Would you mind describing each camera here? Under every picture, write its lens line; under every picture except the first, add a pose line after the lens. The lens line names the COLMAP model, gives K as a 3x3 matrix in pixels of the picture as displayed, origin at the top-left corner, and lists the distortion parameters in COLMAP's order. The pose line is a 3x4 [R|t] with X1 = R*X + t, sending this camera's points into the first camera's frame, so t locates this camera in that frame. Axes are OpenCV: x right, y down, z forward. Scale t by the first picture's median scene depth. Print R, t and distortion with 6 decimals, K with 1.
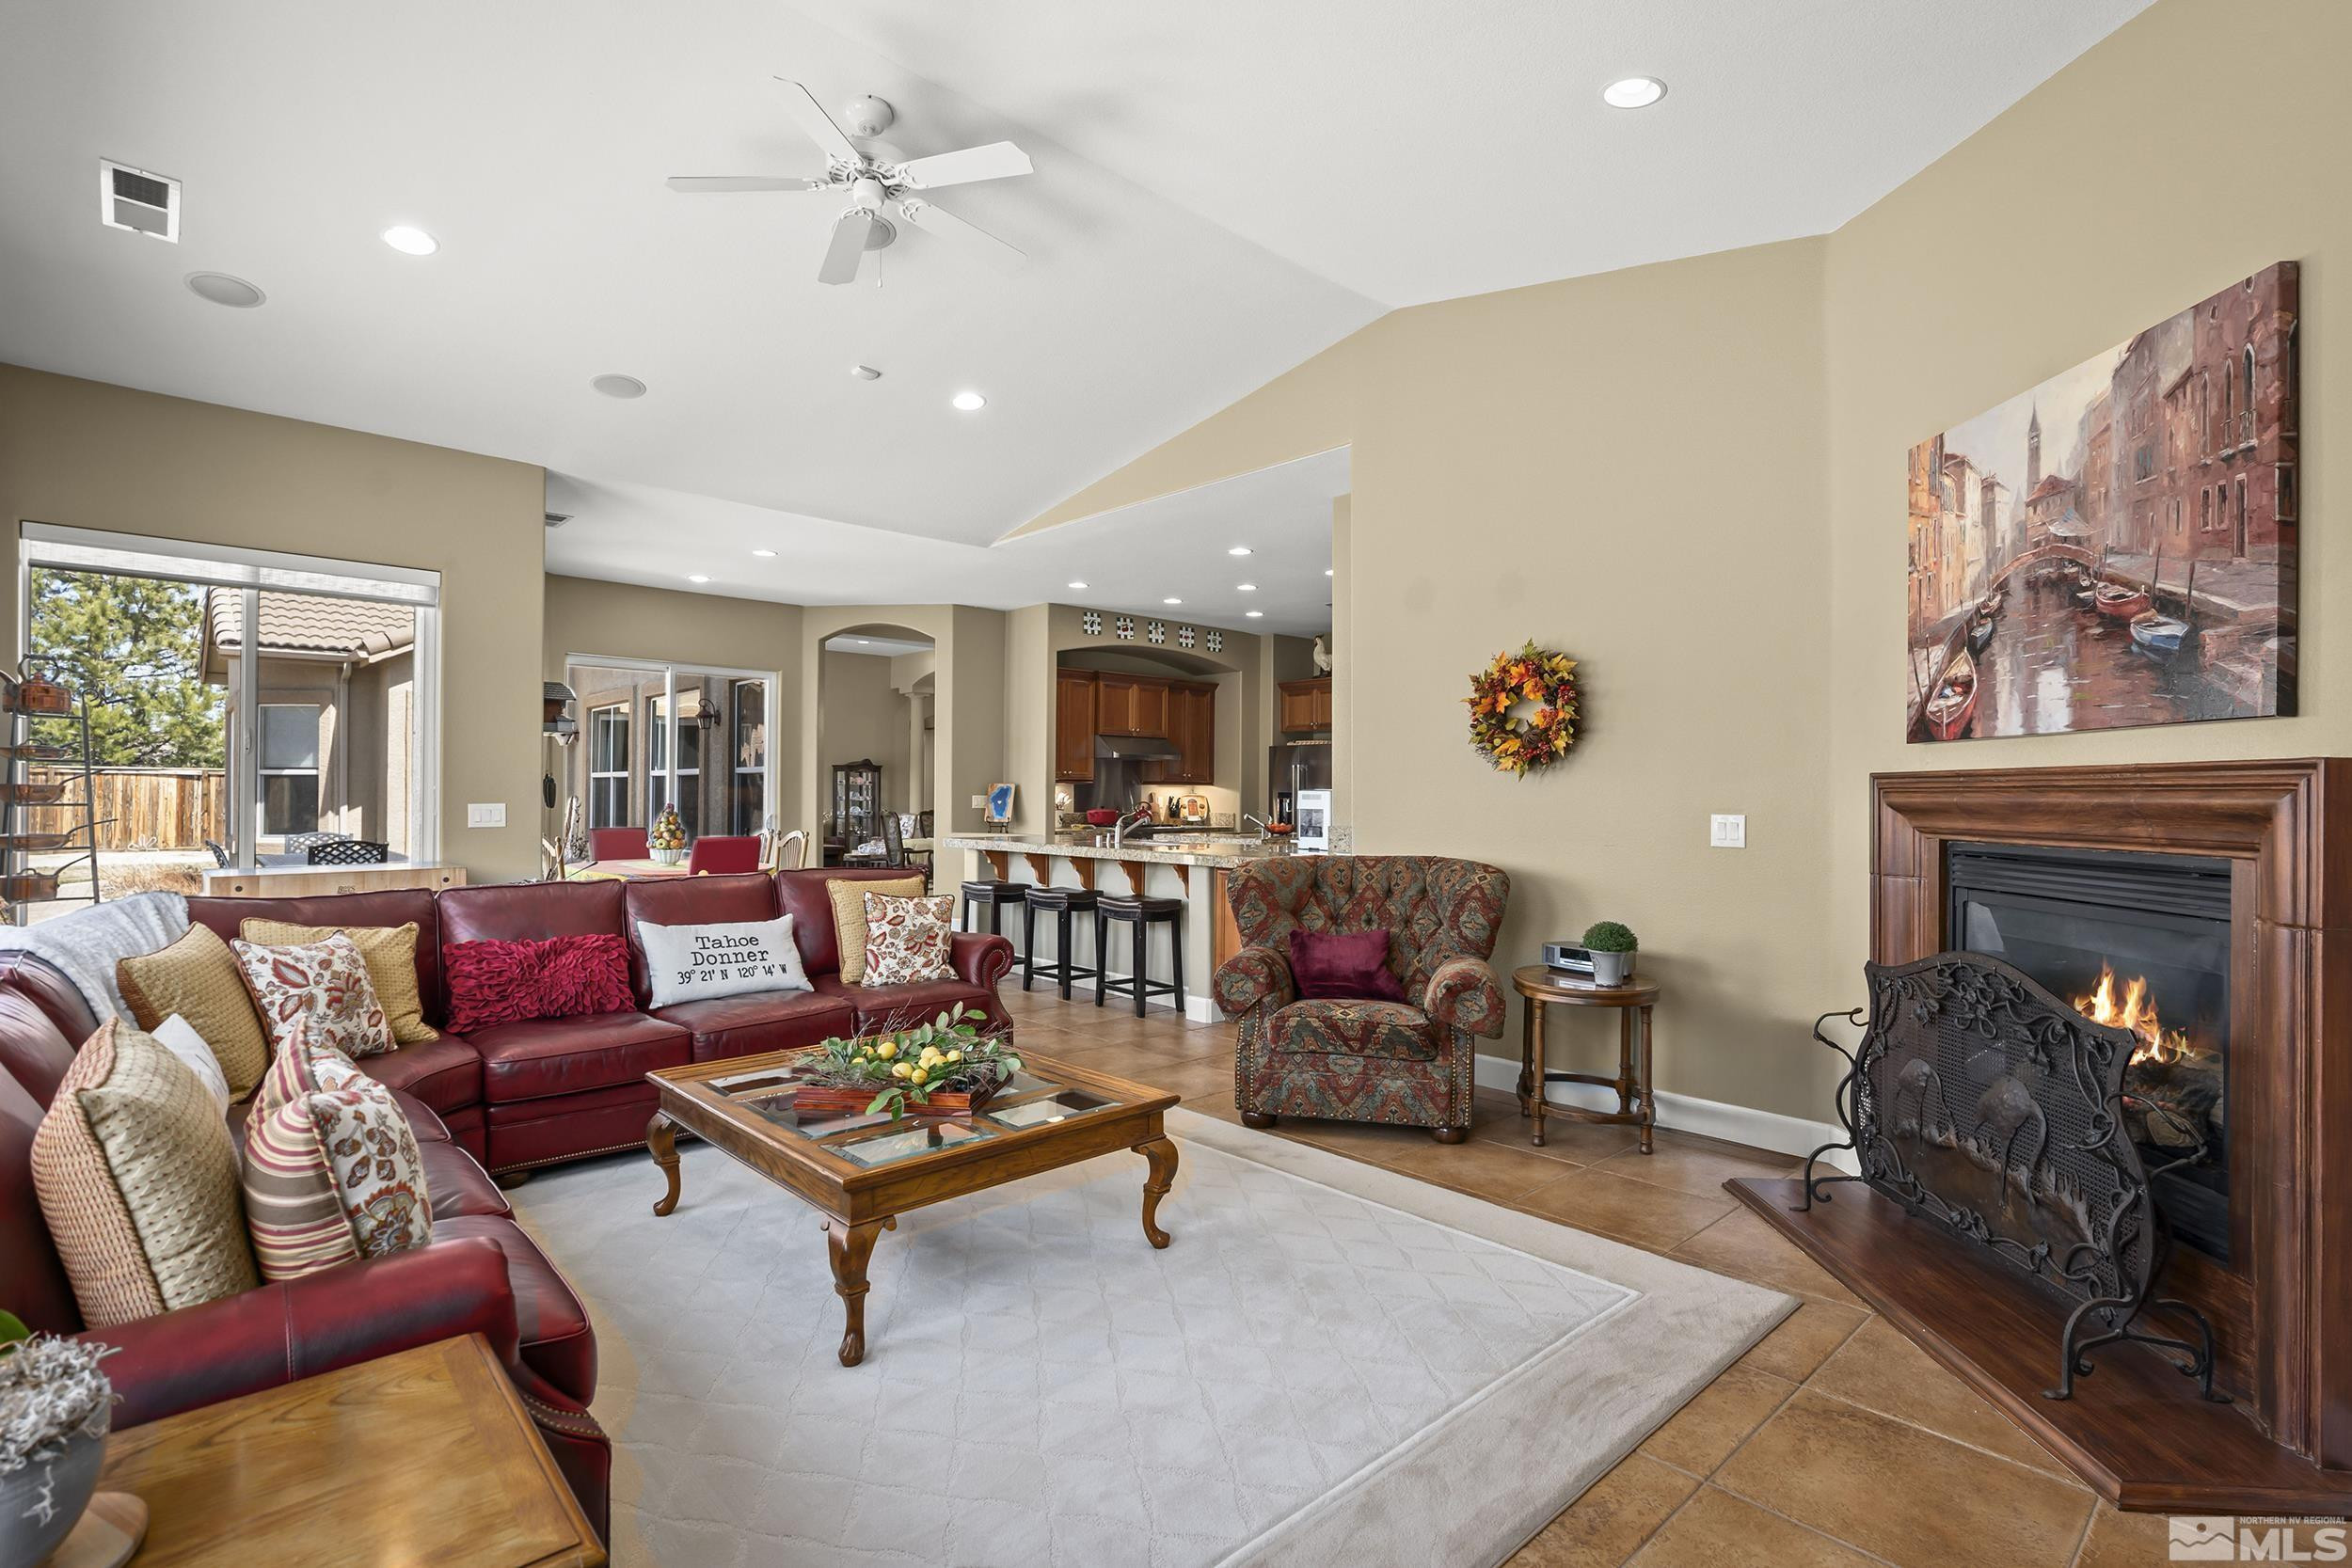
lens RADIAL K [[1102.4, 0, 1179.1], [0, 1102.4, 789.6], [0, 0, 1]] dist [-0.003020, 0.000885]
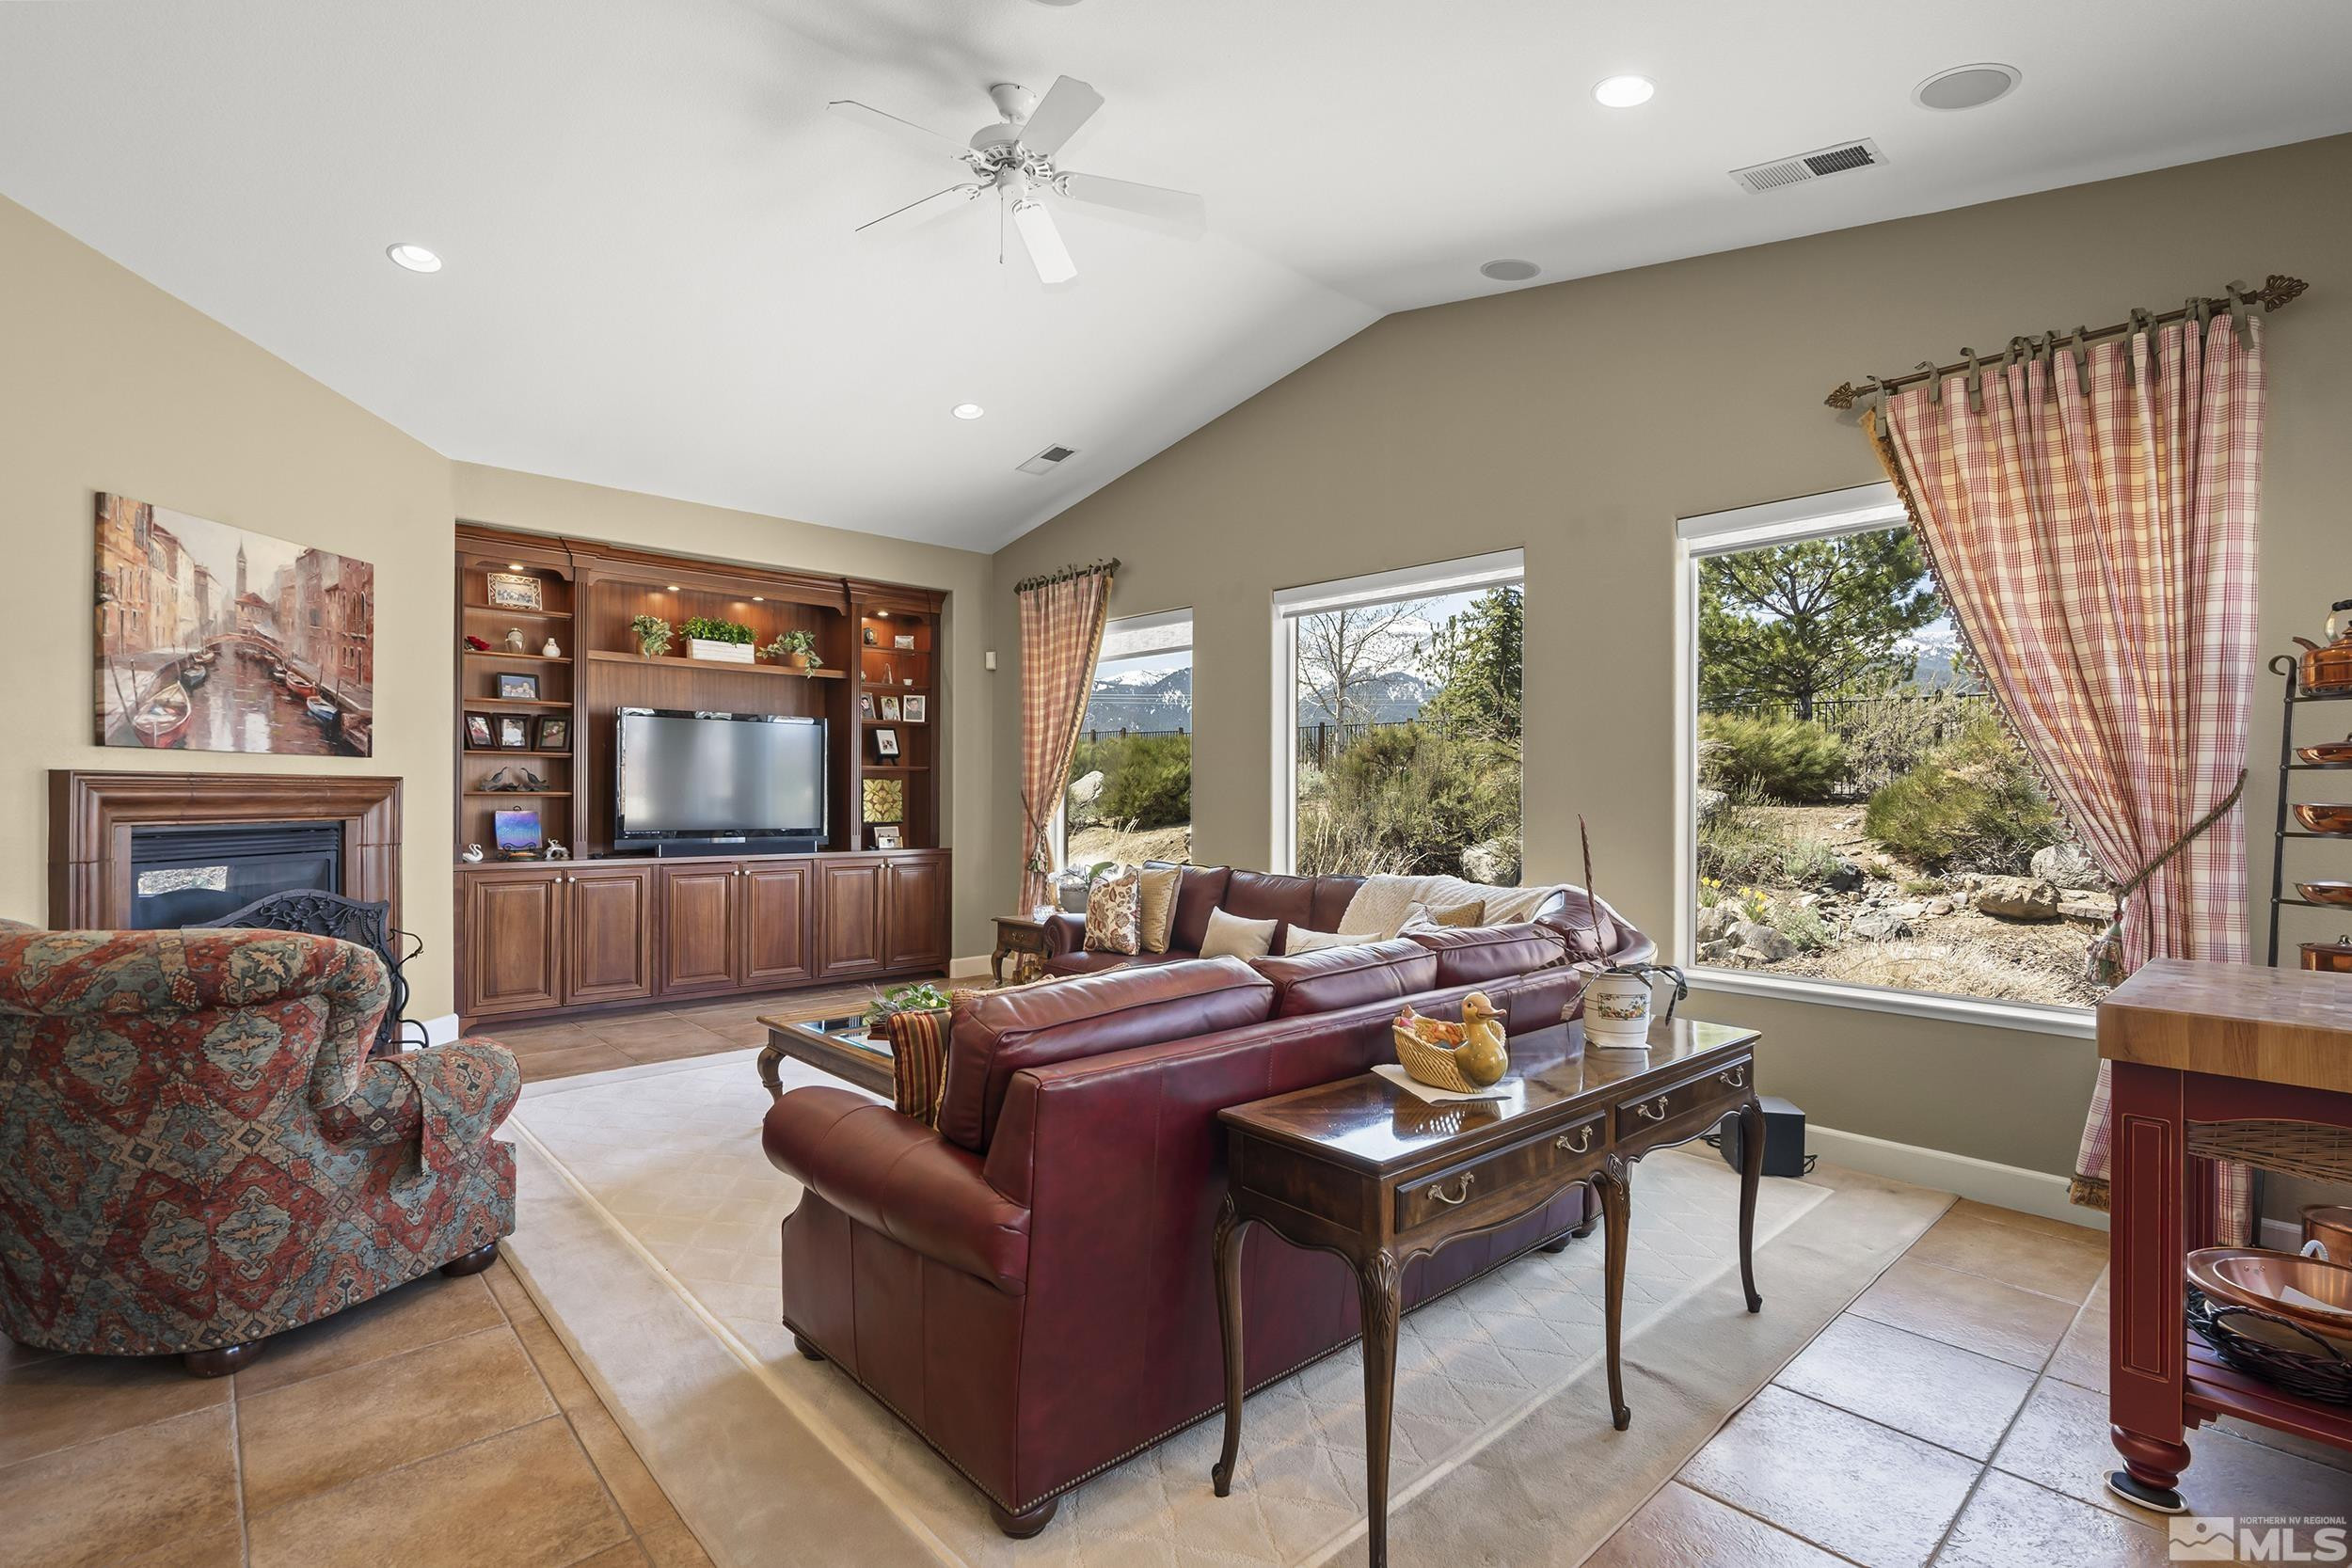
lens RADIAL K [[1102.4, 0, 1175.4], [0, 1102.4, 795.5], [0, 0, 1]] dist [-0.003020, 0.000885]
pose [[-0.999877, -0.012403, 0.009602, -0.539314], [-0.012442, 0.999914, -0.004045, 0.001441], [-0.009551, -0.004164, -0.999946, 2.419528]]
